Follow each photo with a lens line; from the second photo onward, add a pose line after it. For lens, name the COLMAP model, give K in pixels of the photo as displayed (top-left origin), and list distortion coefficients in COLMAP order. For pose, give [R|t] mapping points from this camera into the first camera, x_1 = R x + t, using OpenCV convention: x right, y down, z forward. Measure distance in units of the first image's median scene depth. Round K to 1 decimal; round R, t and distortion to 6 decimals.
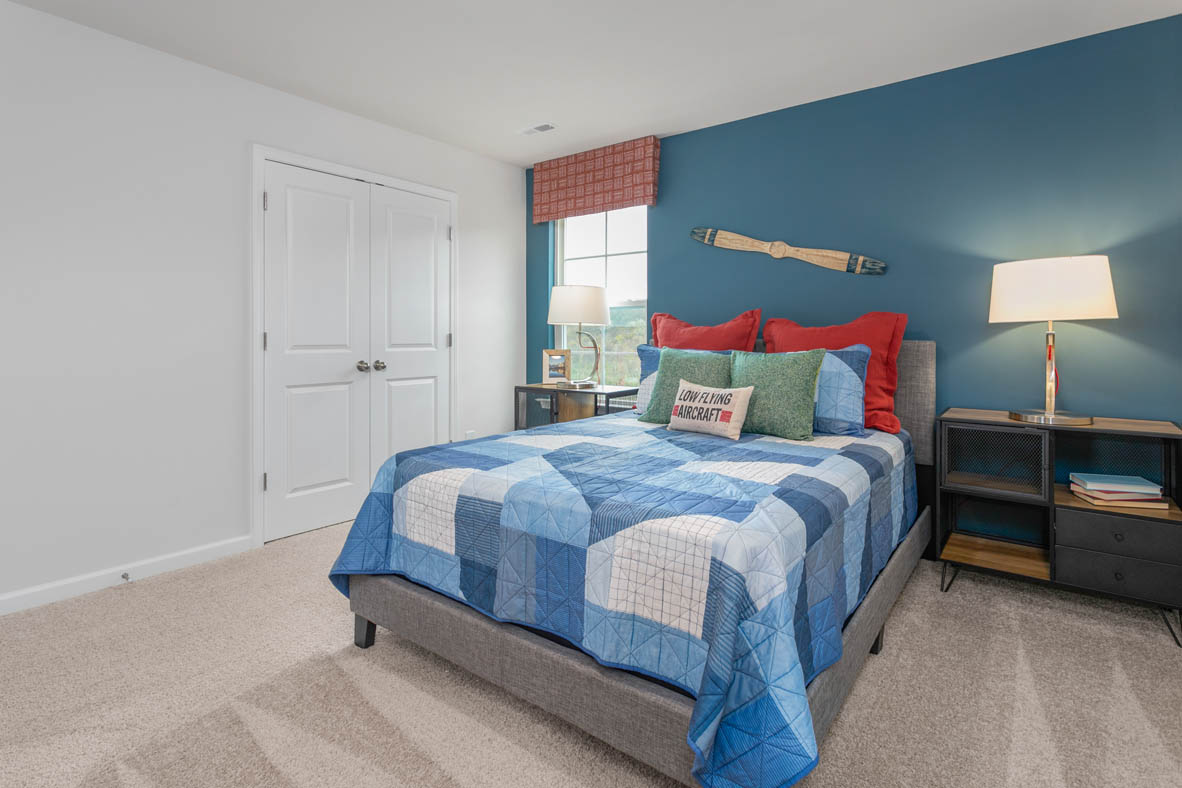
lens RADIAL K [[577.2, 0, 591.8], [0, 577.2, 341.2], [0, 0, 1]] dist [-0.001359, 0.000148]
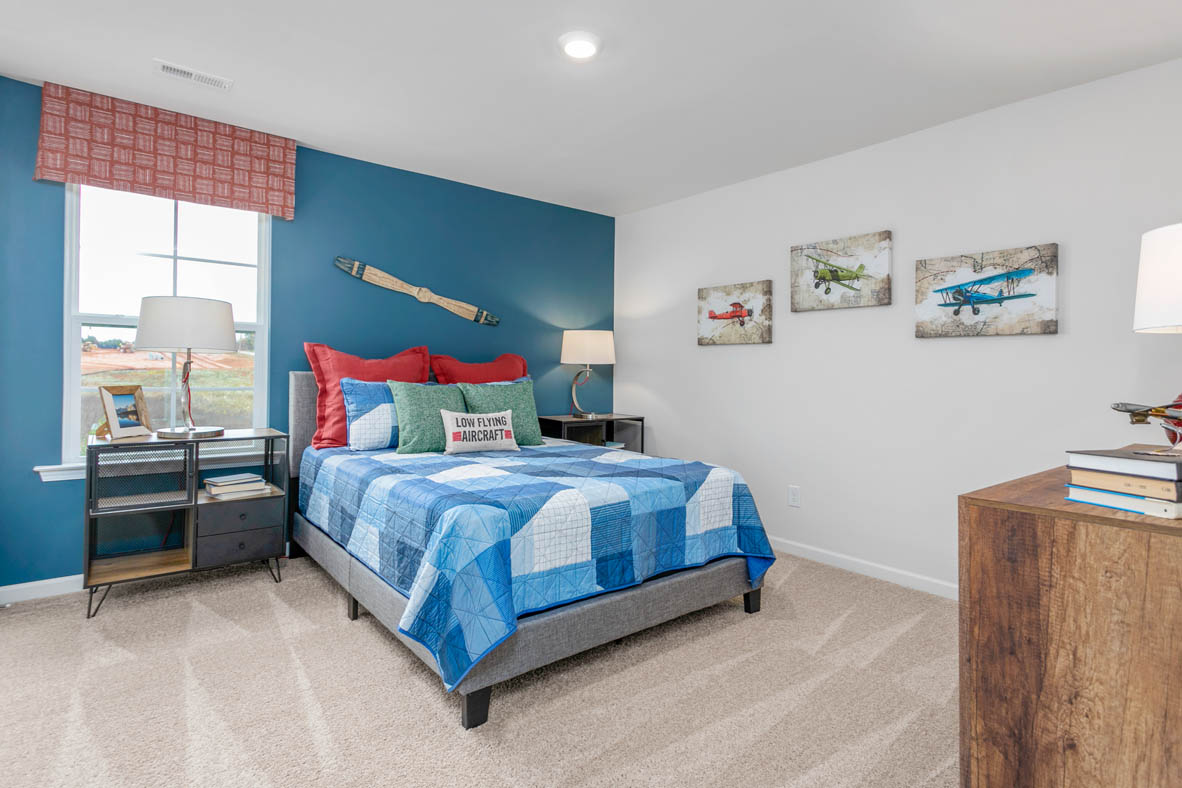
lens RADIAL K [[604.3, 0, 595.0], [0, 604.3, 371.7], [0, 0, 1]] dist [0.001013, 0.000358]
pose [[0.243635, 0.000376, 0.969867, -0.834881], [-0.007595, 0.999970, 0.001520, -0.009572], [-0.969837, -0.007737, 0.243631, 0.401721]]
